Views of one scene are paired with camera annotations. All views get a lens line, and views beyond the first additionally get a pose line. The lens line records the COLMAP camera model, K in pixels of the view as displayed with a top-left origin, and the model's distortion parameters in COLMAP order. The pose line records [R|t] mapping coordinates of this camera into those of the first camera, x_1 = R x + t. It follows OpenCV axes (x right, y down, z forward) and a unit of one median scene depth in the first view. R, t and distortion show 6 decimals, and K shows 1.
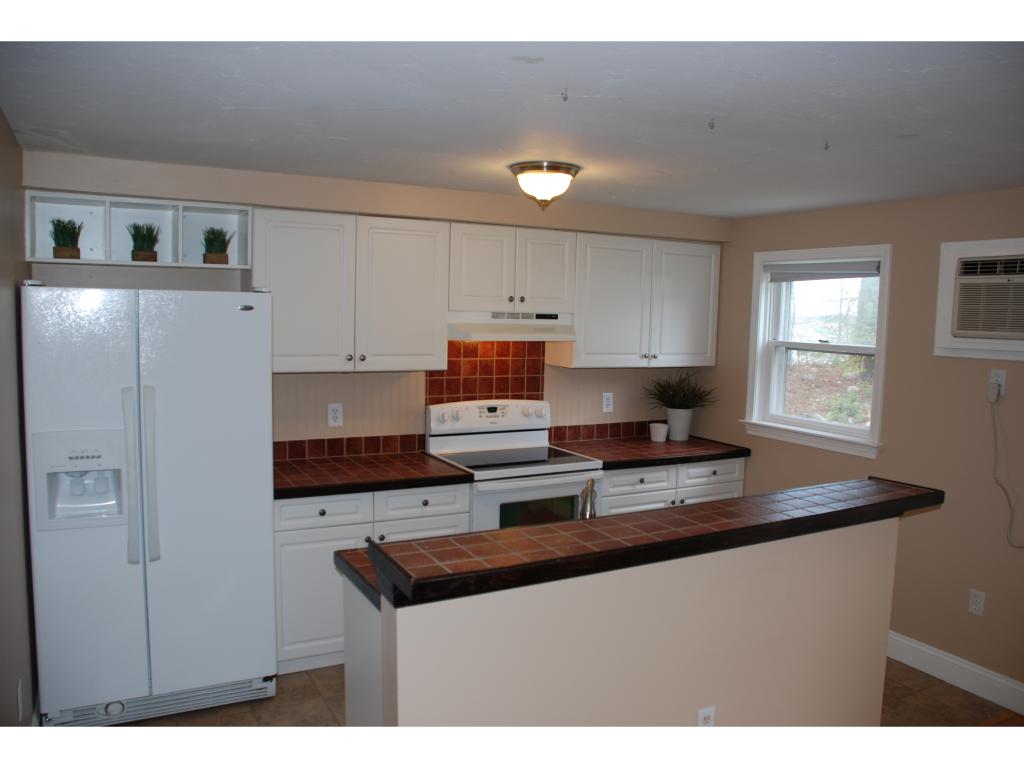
lens RADIAL K [[816.6, 0, 513.3], [0, 816.6, 387.2], [0, 0, 1]] dist [0.000340, 0.010379]
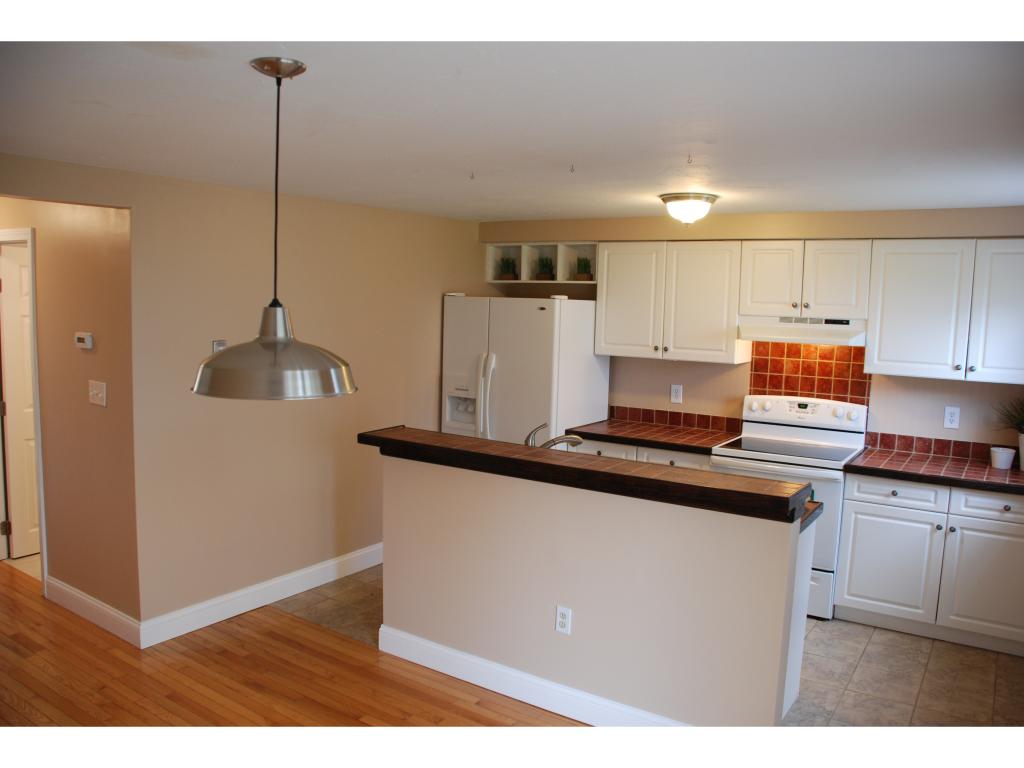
lens RADIAL K [[816.6, 0, 511.7], [0, 816.6, 382.2], [0, 0, 1]] dist [0.000340, 0.010379]
pose [[0.487597, 0.083571, -0.869060, 0.735837], [-0.098373, 0.994328, 0.040423, -0.010406], [0.867509, 0.065782, 0.493053, 0.118785]]
